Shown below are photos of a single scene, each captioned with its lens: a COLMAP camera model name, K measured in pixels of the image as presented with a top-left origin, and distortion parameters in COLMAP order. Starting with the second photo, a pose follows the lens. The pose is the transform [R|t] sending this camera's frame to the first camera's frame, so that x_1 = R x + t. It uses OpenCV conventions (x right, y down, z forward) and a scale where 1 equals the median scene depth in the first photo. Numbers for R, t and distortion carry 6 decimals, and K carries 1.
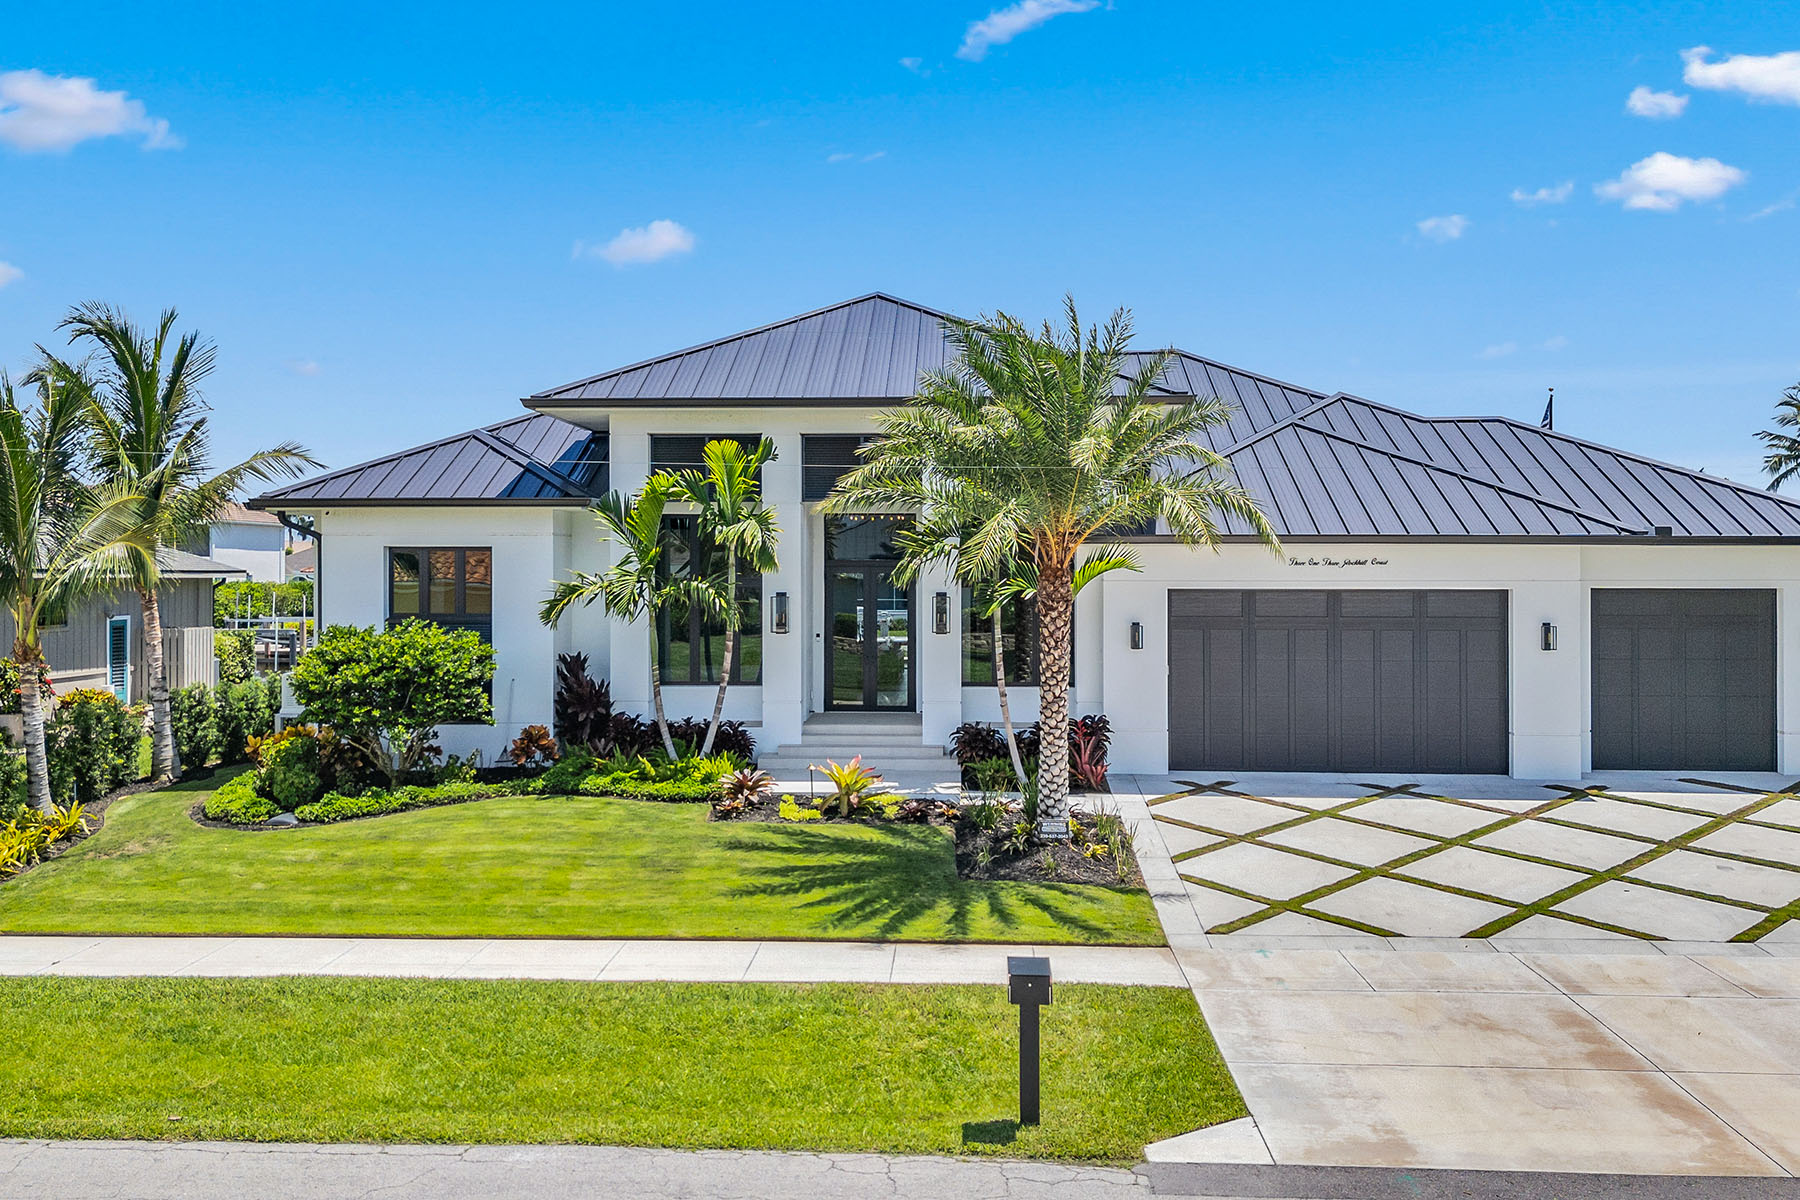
lens RADIAL K [[1508.1, 0, 895.9], [0, 1508.1, 598.9], [0, 0, 1]] dist [0.065565, -0.070583]
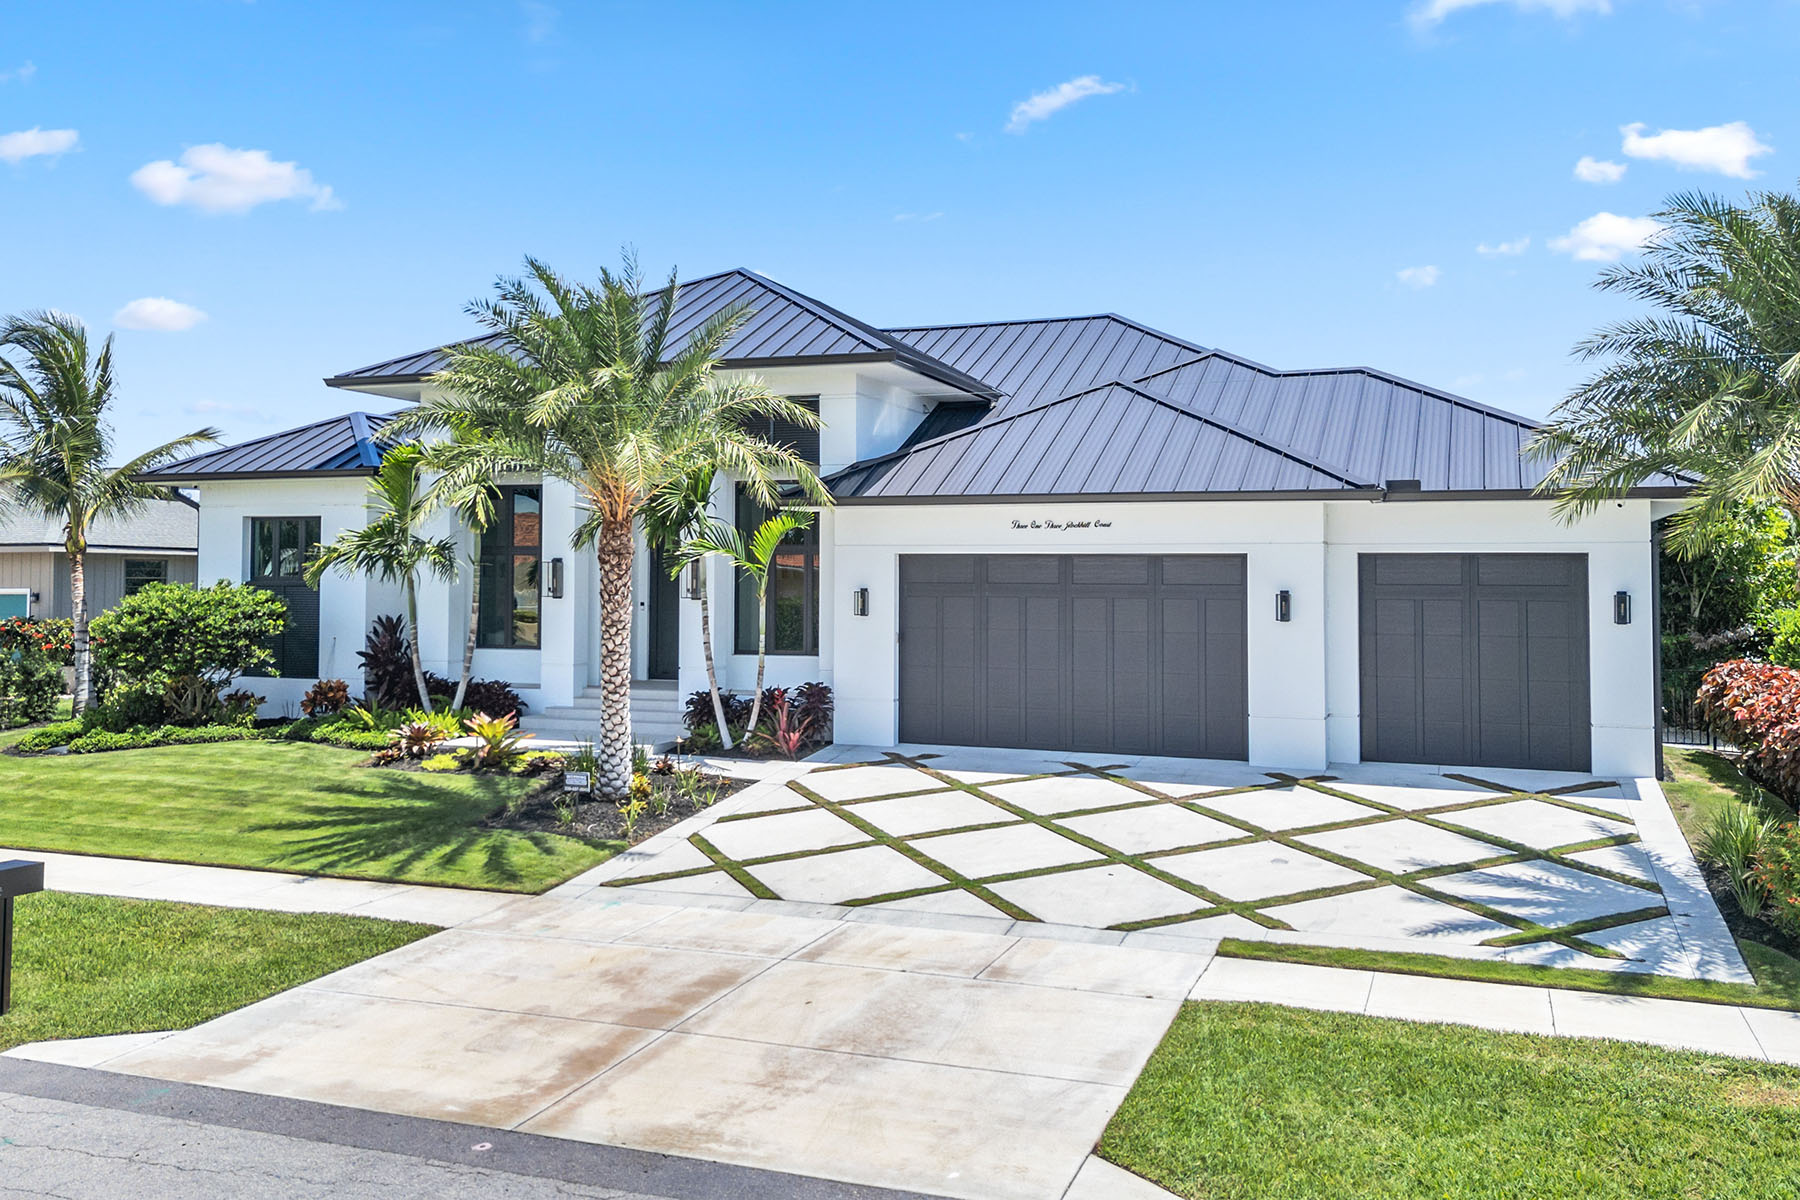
lens RADIAL K [[1508.1, 0, 895.9], [0, 1508.1, 598.9], [0, 0, 1]] dist [0.065565, -0.070583]
pose [[0.953716, 0.009694, -0.300553, 0.481789], [-0.011779, 0.999917, -0.005127, 0.027762], [0.300479, 0.008430, 0.953751, 0.089356]]
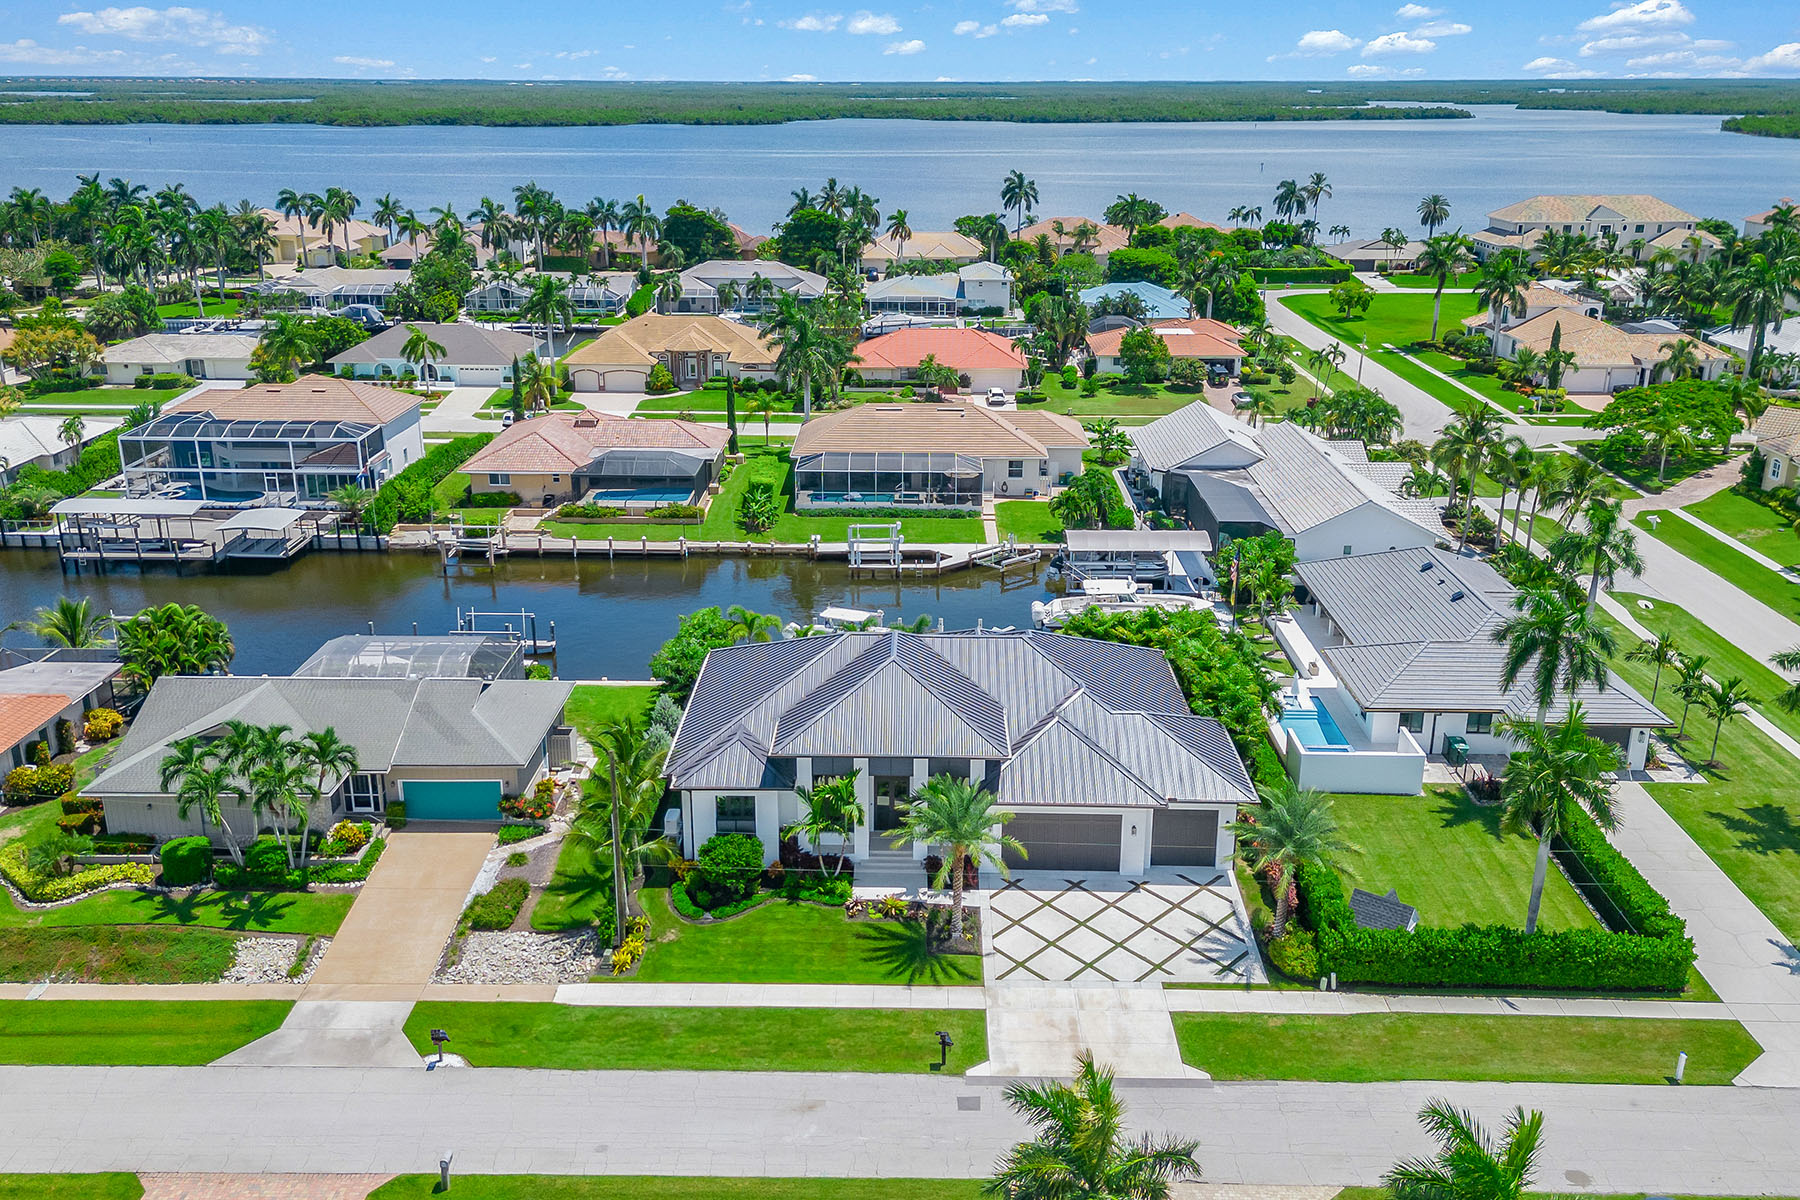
lens RADIAL K [[1508.1, 0, 895.9], [0, 1508.1, 598.9], [0, 0, 1]] dist [0.065565, -0.070583]
pose [[0.999486, -0.007412, 0.031185, -0.099762], [-0.002221, 0.954547, 0.298052, -1.228004], [-0.031976, -0.297968, 0.954040, -1.549520]]
